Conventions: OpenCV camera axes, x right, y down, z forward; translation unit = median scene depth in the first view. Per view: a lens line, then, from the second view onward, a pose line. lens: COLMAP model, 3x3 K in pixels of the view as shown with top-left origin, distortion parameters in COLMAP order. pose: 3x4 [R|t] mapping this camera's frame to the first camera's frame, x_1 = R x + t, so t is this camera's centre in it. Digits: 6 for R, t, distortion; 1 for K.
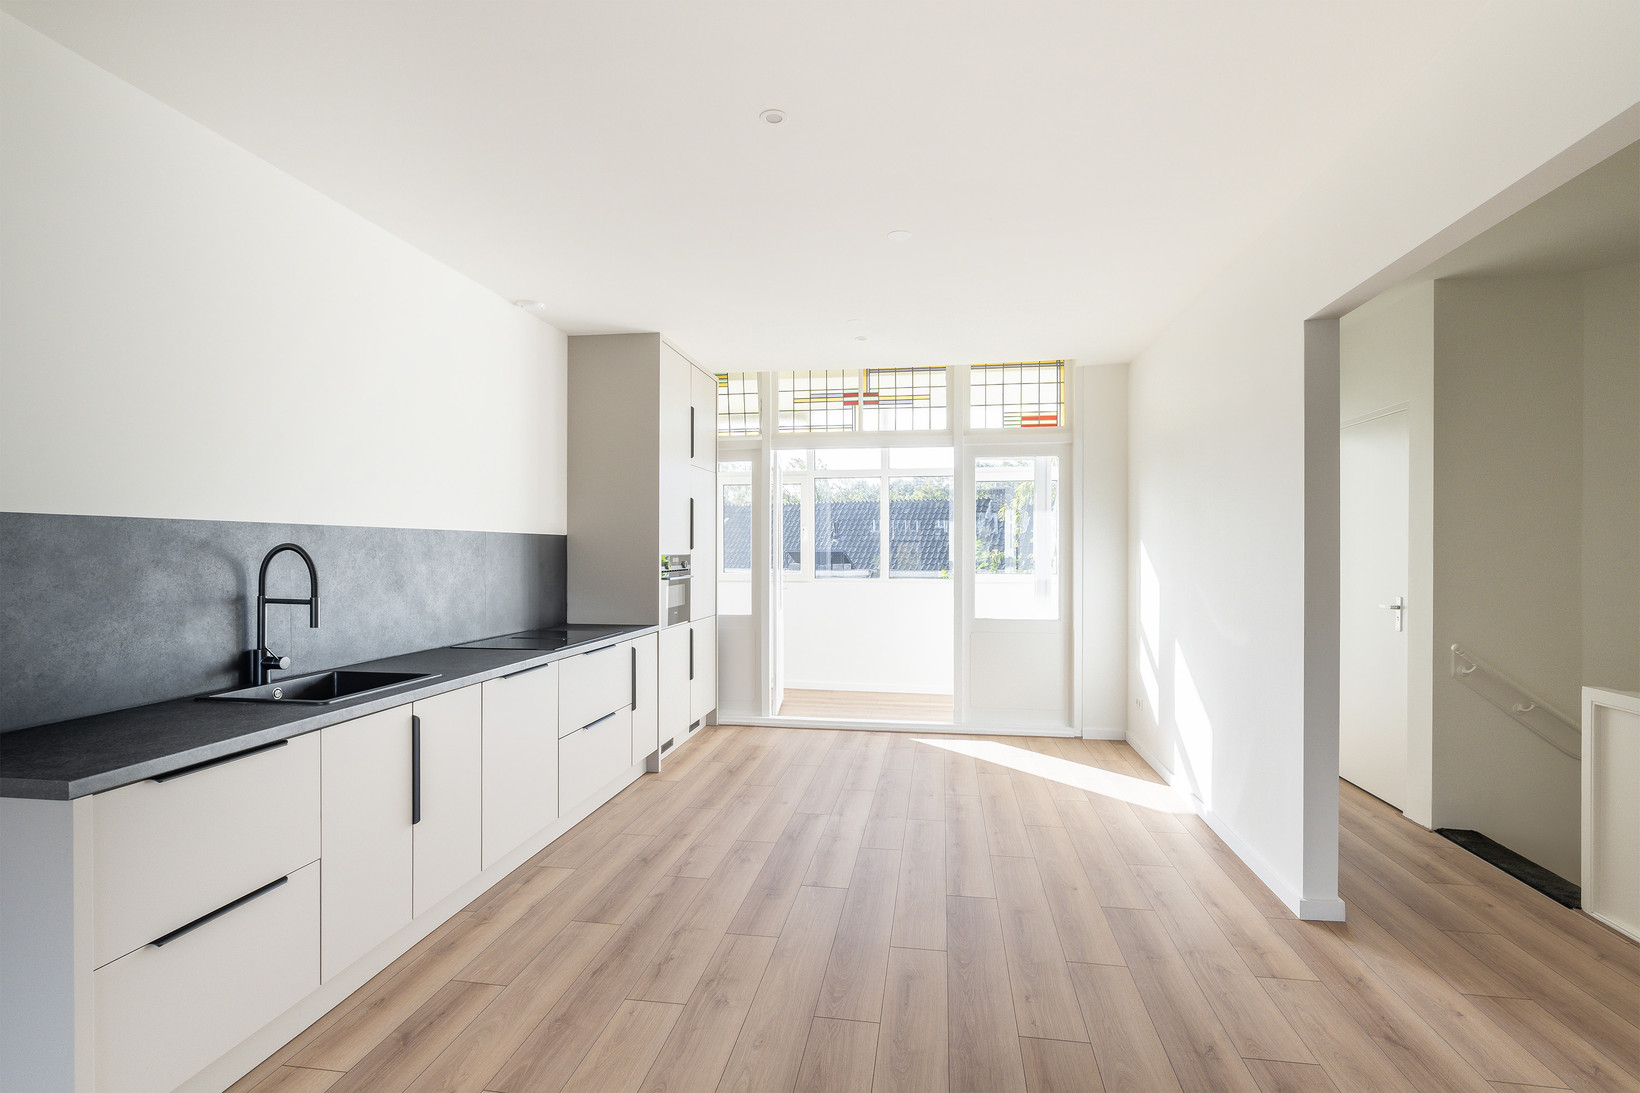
lens RADIAL K [[804.4, 0, 845.5], [0, 804.4, 560.5], [0, 0, 1]] dist [-0.002050, 0.001841]
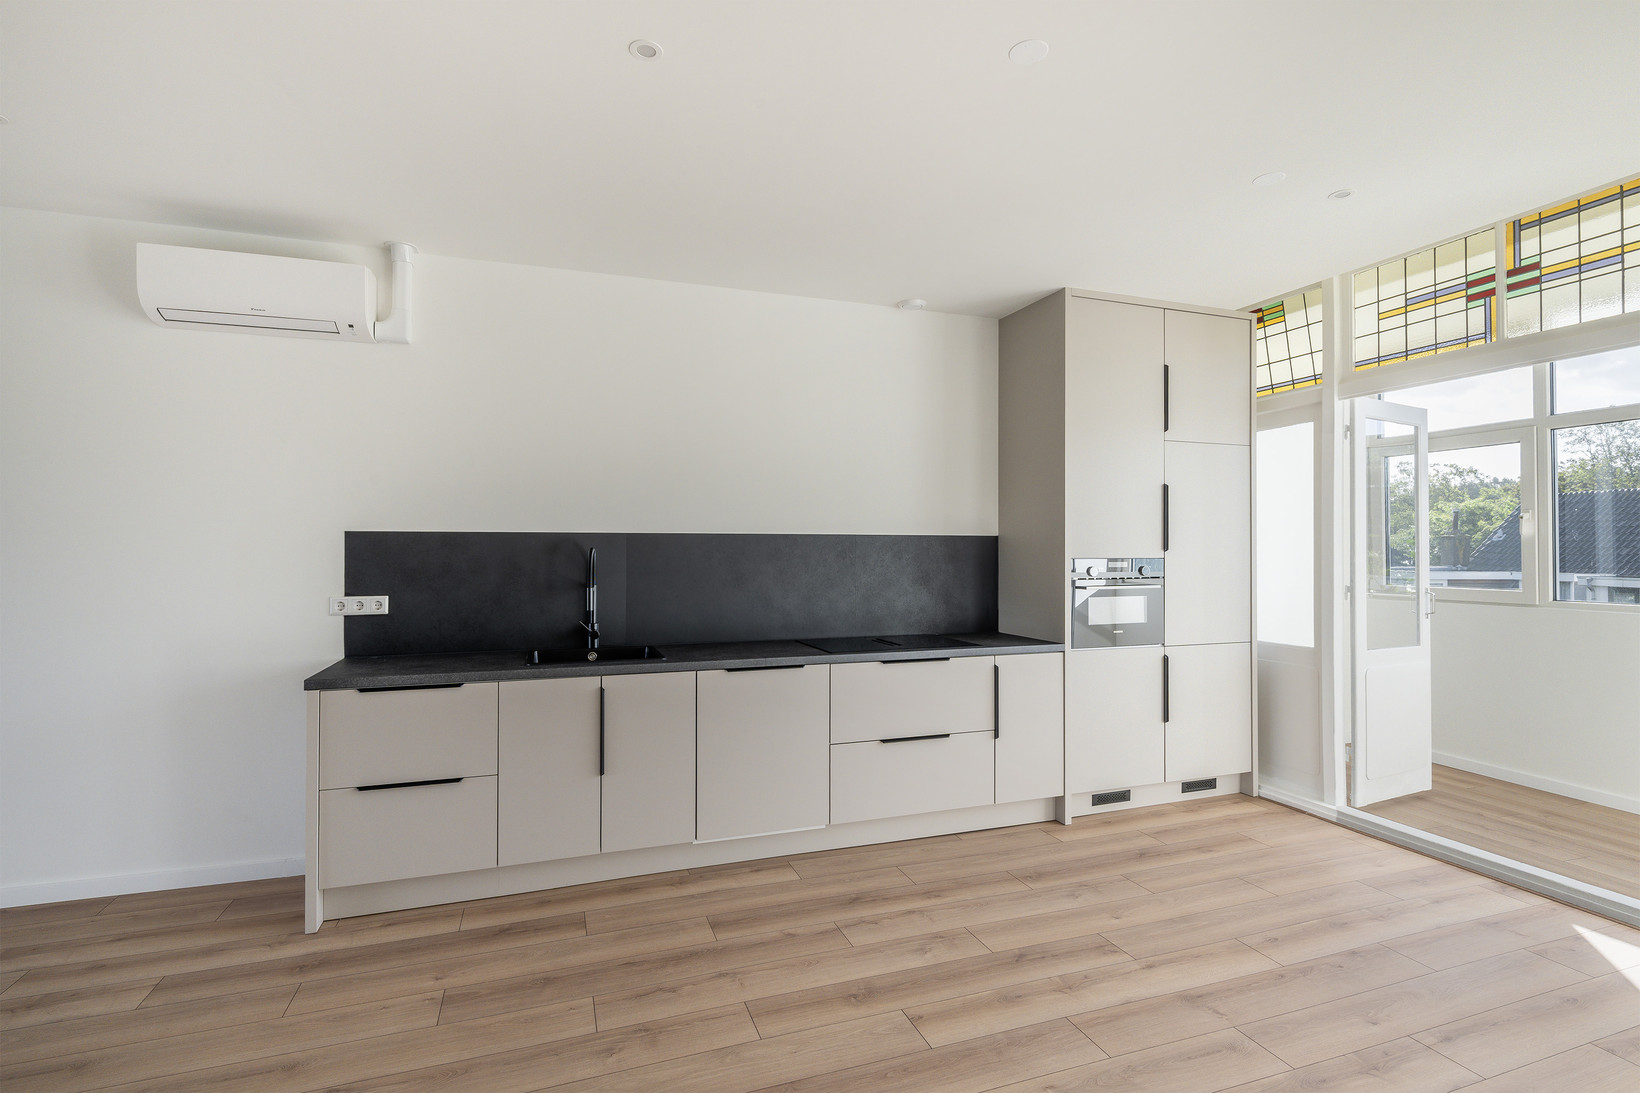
lens RADIAL K [[804.4, 0, 810.5], [0, 804.4, 537.0], [0, 0, 1]] dist [-0.002050, 0.001841]
pose [[0.436494, -0.017210, -0.899543, 0.389974], [-0.012127, 0.999614, -0.025009, -0.004473], [0.899626, 0.021825, 0.436117, 0.405550]]
